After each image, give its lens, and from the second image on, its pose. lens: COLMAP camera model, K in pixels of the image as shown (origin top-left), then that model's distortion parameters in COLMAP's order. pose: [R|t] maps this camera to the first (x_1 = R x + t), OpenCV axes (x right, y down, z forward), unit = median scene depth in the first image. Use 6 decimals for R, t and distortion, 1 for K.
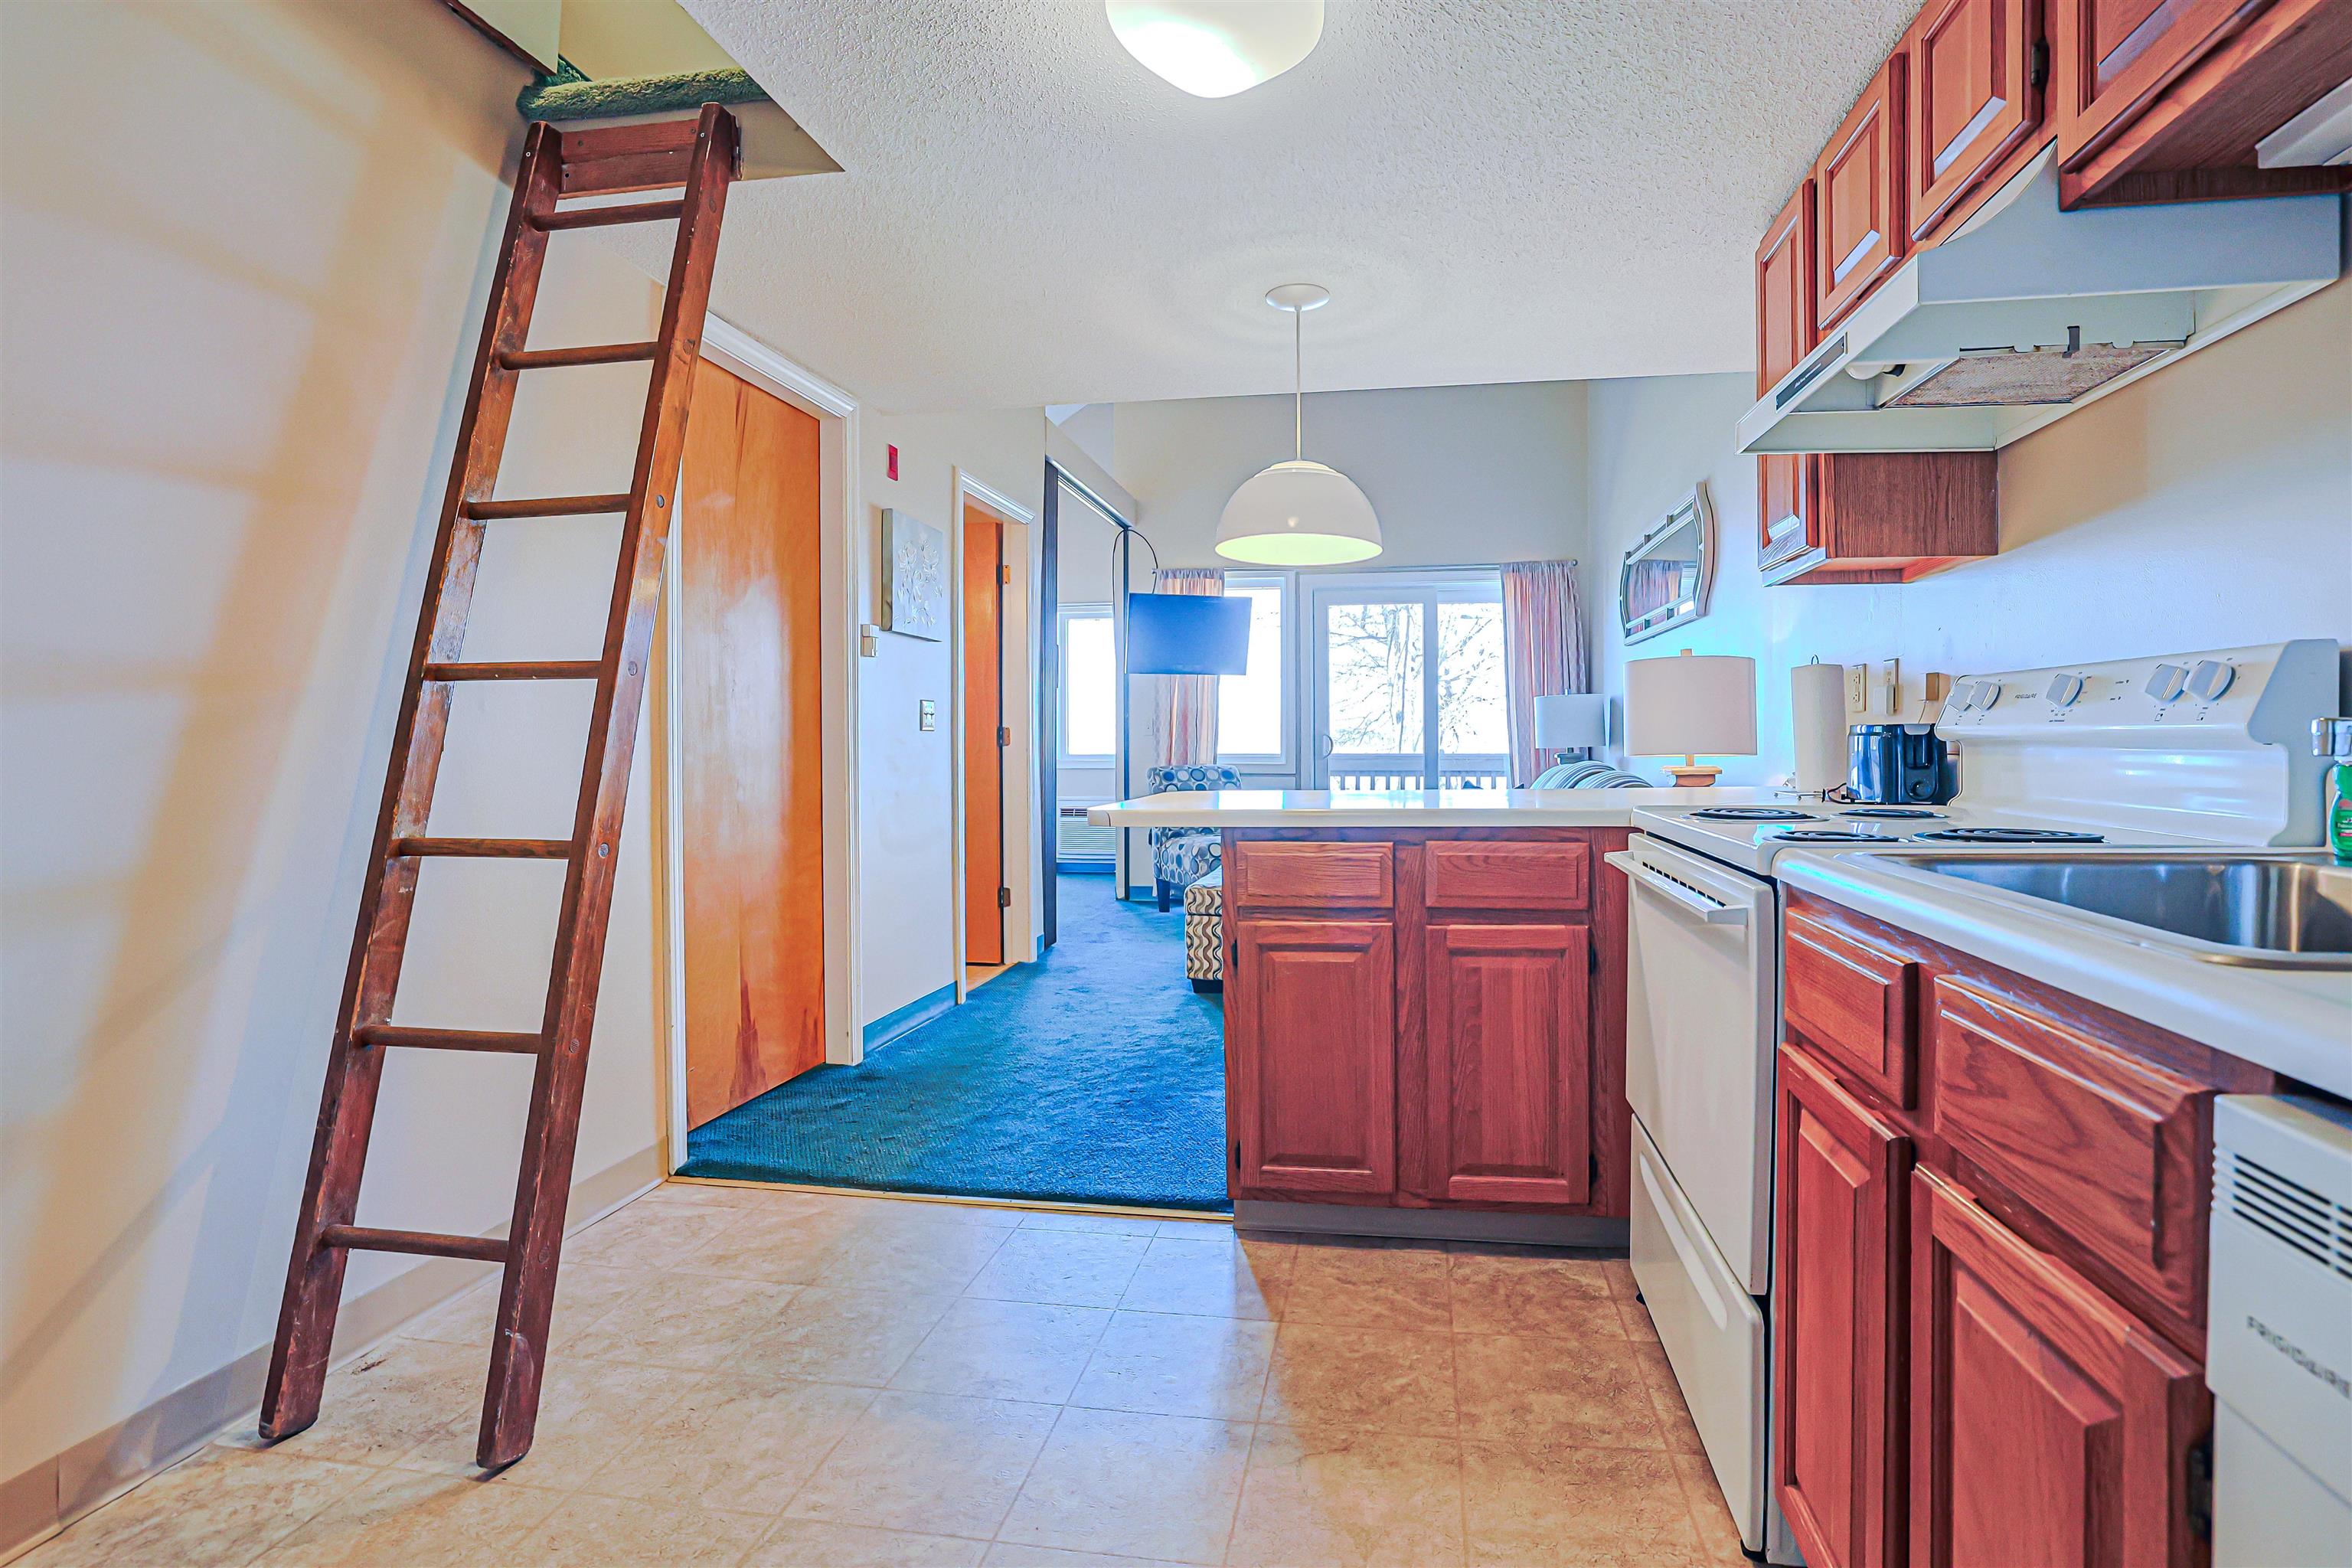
lens RADIAL K [[1150.5, 0, 1197.4], [0, 1150.5, 763.1], [0, 0, 1]] dist [-0.057153, 0.021734]
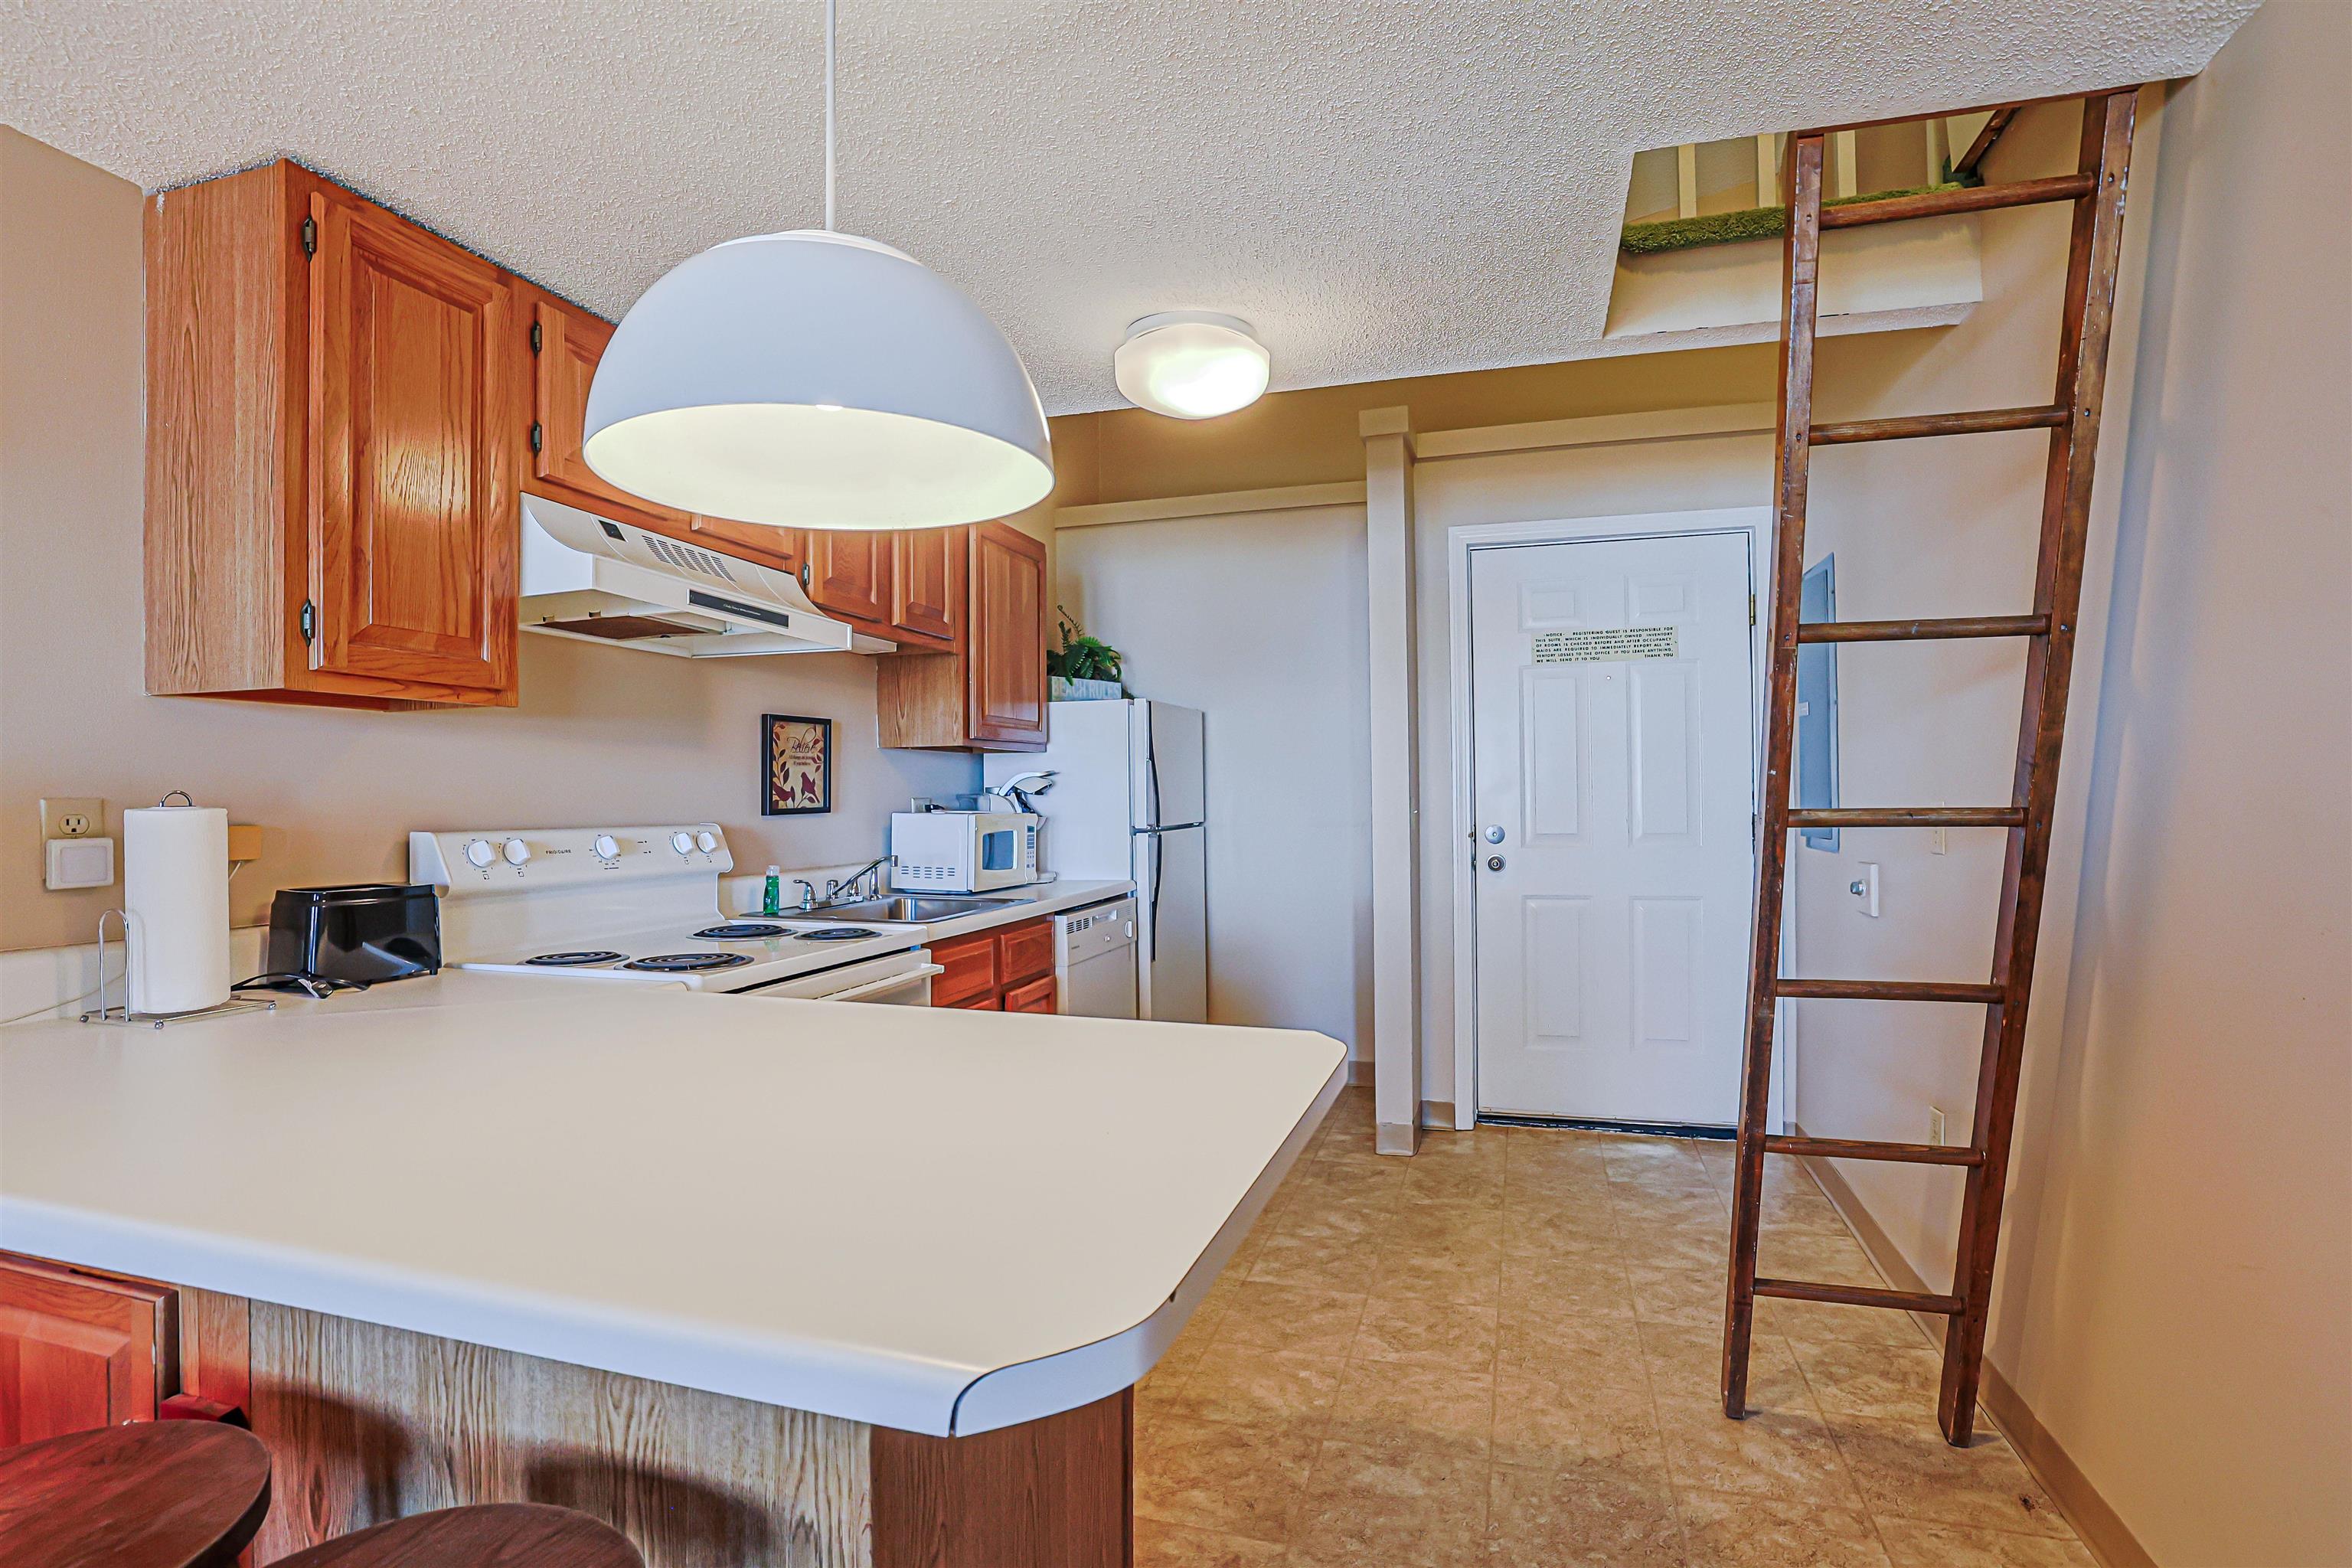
lens RADIAL K [[1130.8, 0, 1188.1], [0, 1130.8, 780.2], [0, 0, 1]] dist [-0.062413, 0.028894]
pose [[-0.993913, 0.015223, 0.109113, -0.088226], [0.015353, 0.999882, 0.000351, -0.100787], [-0.109095, 0.002024, -0.994029, 1.694048]]
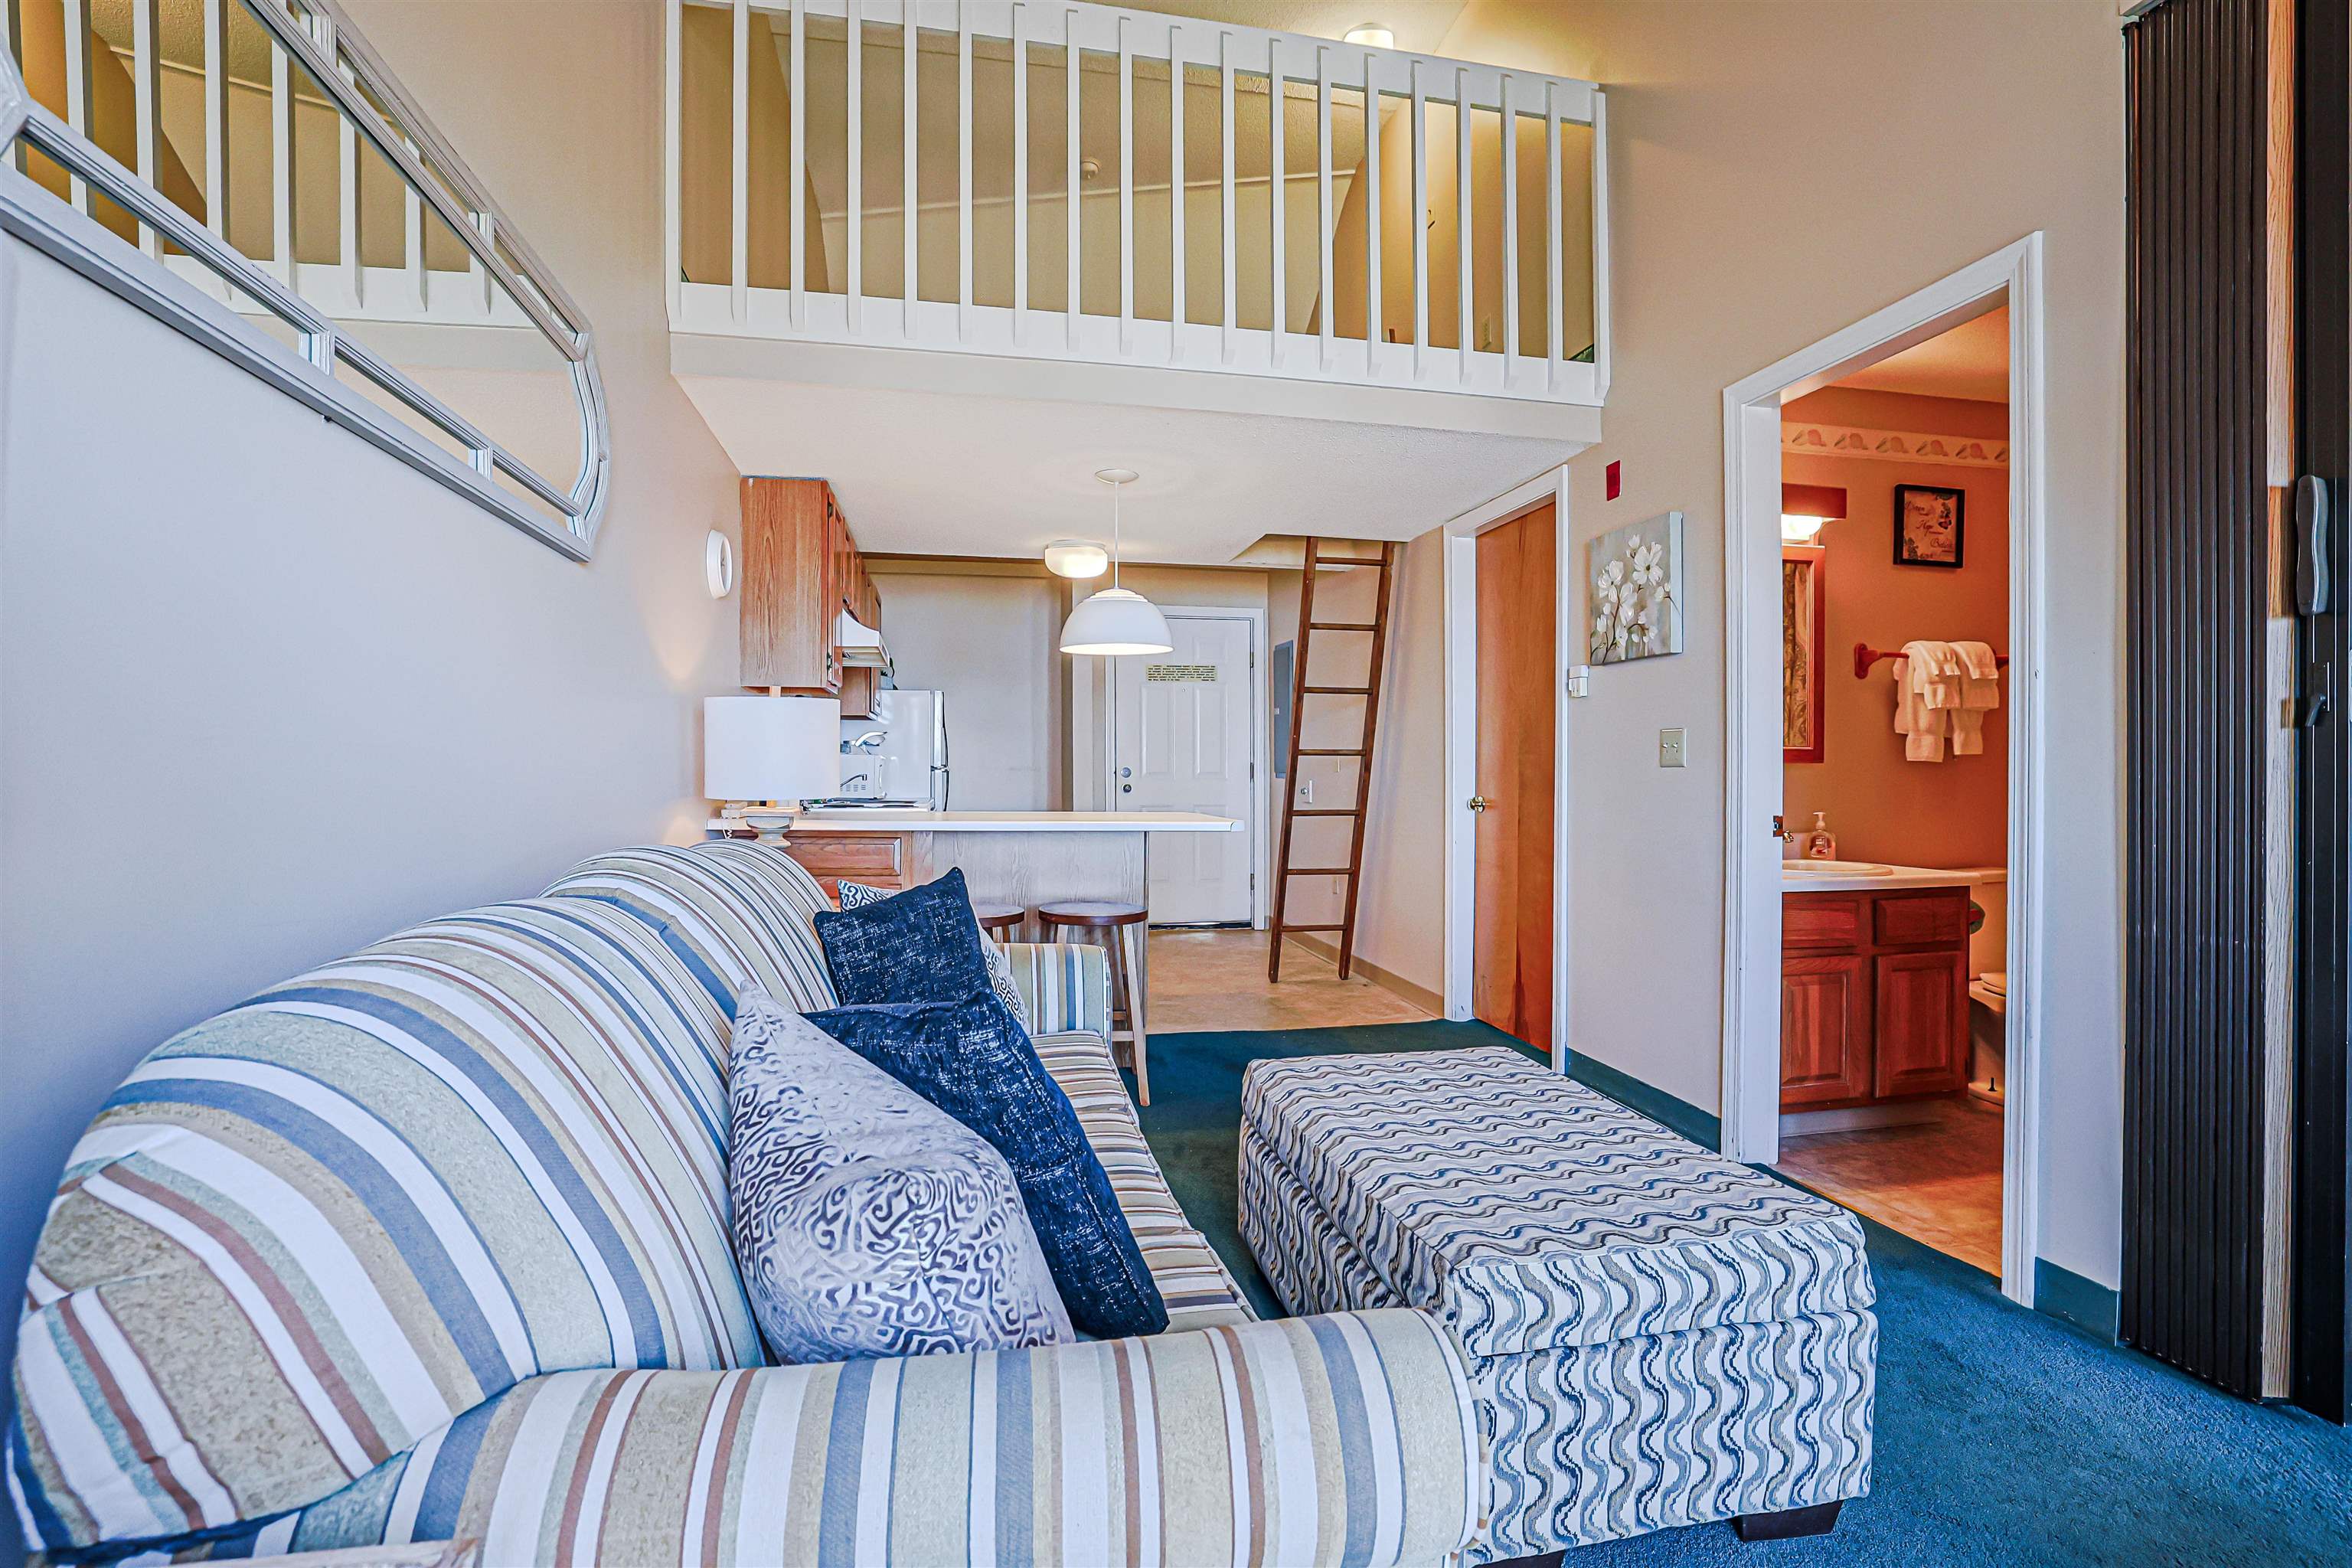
lens RADIAL K [[1130.8, 0, 1188.1], [0, 1130.8, 780.2], [0, 0, 1]] dist [-0.062413, 0.028894]
pose [[-0.925482, 0.008105, -0.378705, 0.746699], [0.000092, 0.999776, 0.021172, -0.052416], [0.378792, 0.019560, -0.925275, 3.061875]]
